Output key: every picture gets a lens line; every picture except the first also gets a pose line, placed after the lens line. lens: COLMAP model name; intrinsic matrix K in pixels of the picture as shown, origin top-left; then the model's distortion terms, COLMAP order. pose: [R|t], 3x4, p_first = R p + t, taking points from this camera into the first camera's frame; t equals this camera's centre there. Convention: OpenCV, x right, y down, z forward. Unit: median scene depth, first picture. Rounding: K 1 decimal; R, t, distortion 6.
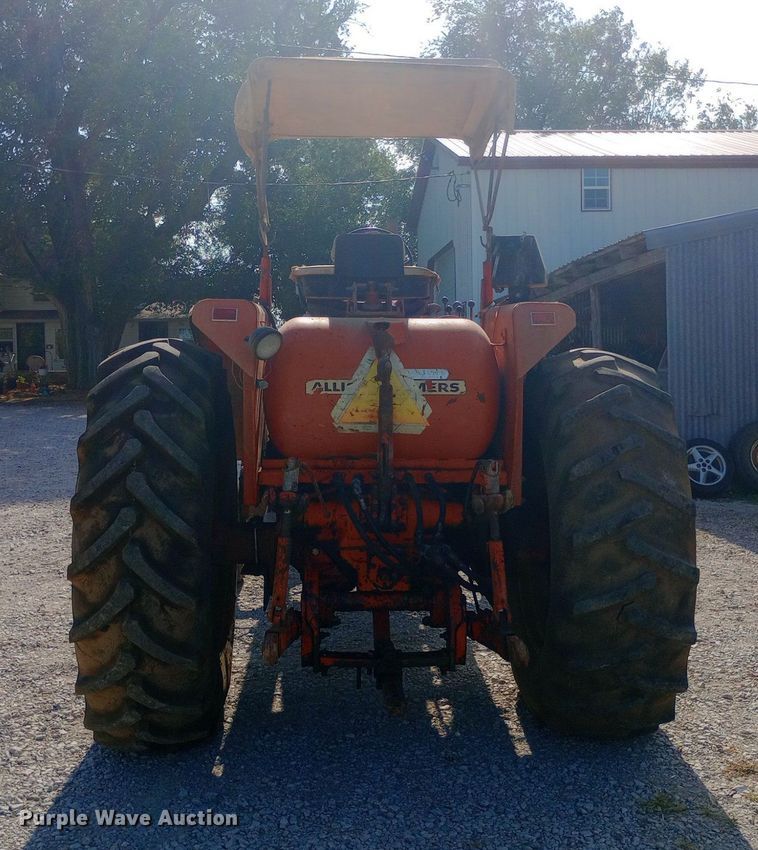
lens RADIAL K [[1063.3, 0, 379.0], [0, 1063.3, 425.0], [0, 0, 1]] dist [0.029115, -0.016197]
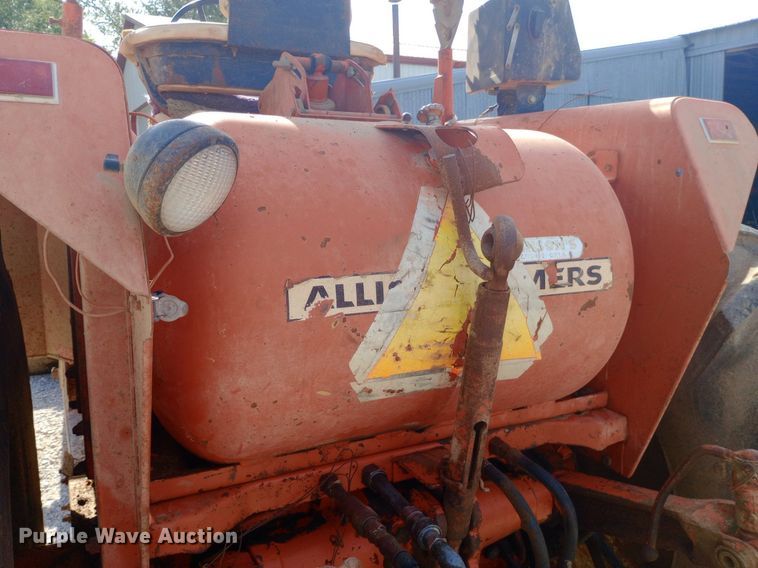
lens RADIAL K [[626.5, 0, 379.0], [0, 626.5, 284.0], [0, 0, 1]] dist [0.087695, -0.159871]
pose [[0.913905, -0.065529, 0.400604, -0.124472], [0.025945, 0.994296, 0.103454, -0.062265], [-0.405098, -0.084154, 0.910392, 0.788881]]
